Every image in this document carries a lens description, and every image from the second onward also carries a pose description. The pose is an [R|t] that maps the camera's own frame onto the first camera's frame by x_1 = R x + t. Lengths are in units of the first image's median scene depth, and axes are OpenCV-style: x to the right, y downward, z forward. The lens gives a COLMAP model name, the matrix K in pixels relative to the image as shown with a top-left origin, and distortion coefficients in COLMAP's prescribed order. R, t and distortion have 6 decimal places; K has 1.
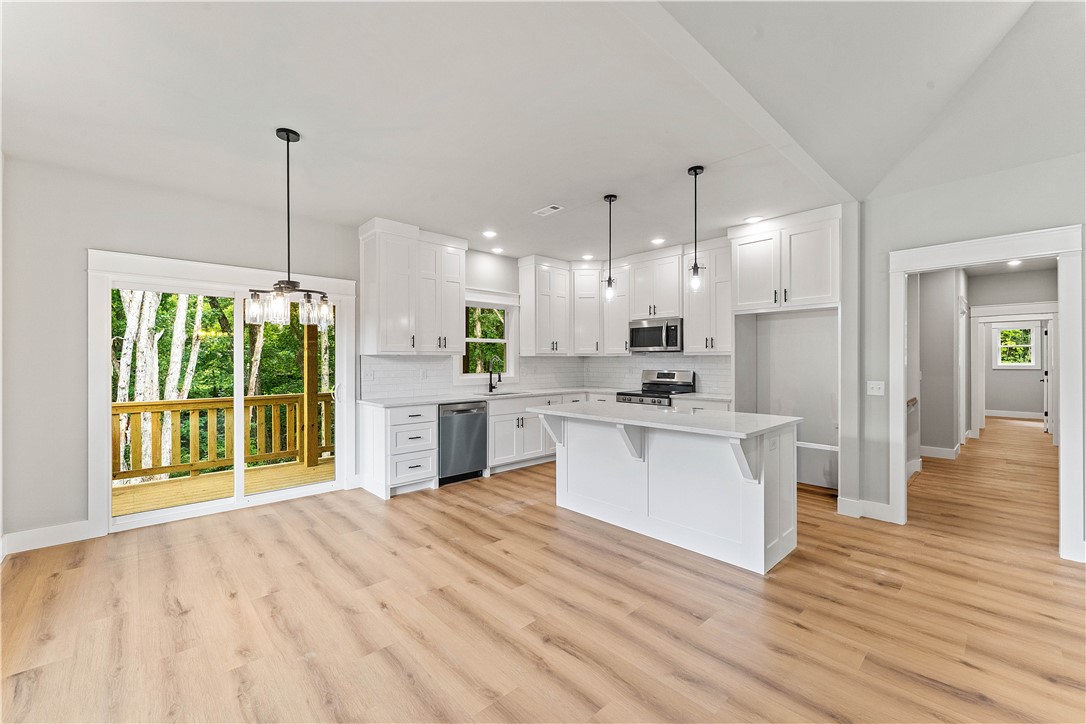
lens RADIAL K [[443.6, 0, 543.0], [0, 443.6, 362.0], [0, 0, 1]] dist [-0.001527, 0.000132]
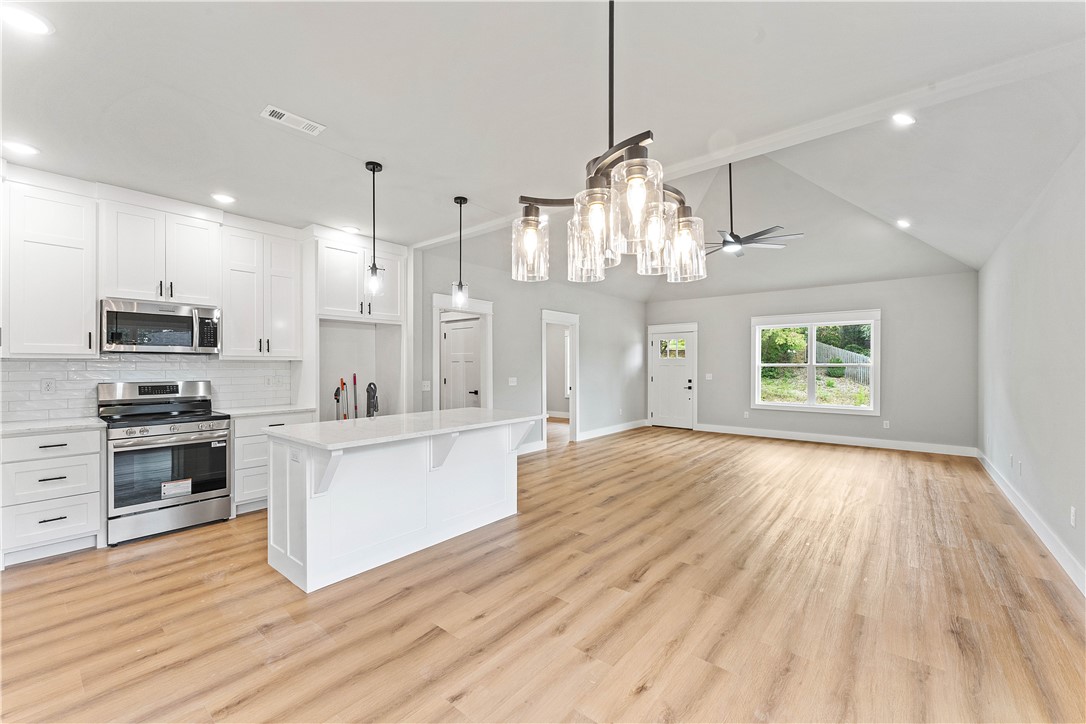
lens RADIAL K [[436.0, 0, 542.0], [0, 436.0, 370.3], [0, 0, 1]] dist [-0.000450, -0.000133]
pose [[-0.128520, -0.009468, 0.991662, -0.560031], [0.003262, 0.999945, 0.009970, -0.003263], [-0.991702, 0.004516, -0.128482, 0.658171]]
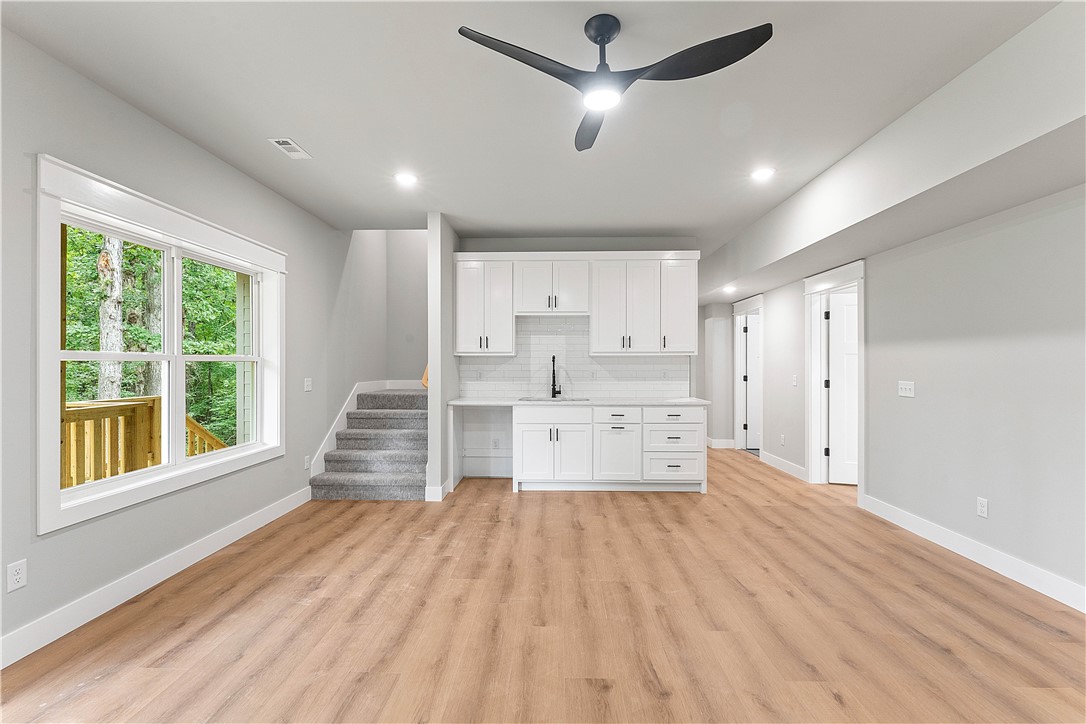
lens RADIAL K [[466.1, 0, 543.0], [0, 466.1, 362.0], [0, 0, 1]] dist [-0.000096, -0.000014]
pose [[0.715542, -0.001379, -0.698569, 0.647728], [0.000144, 0.999998, -0.001826, -0.000210], [0.698570, 0.001206, 0.715541, 0.422769]]
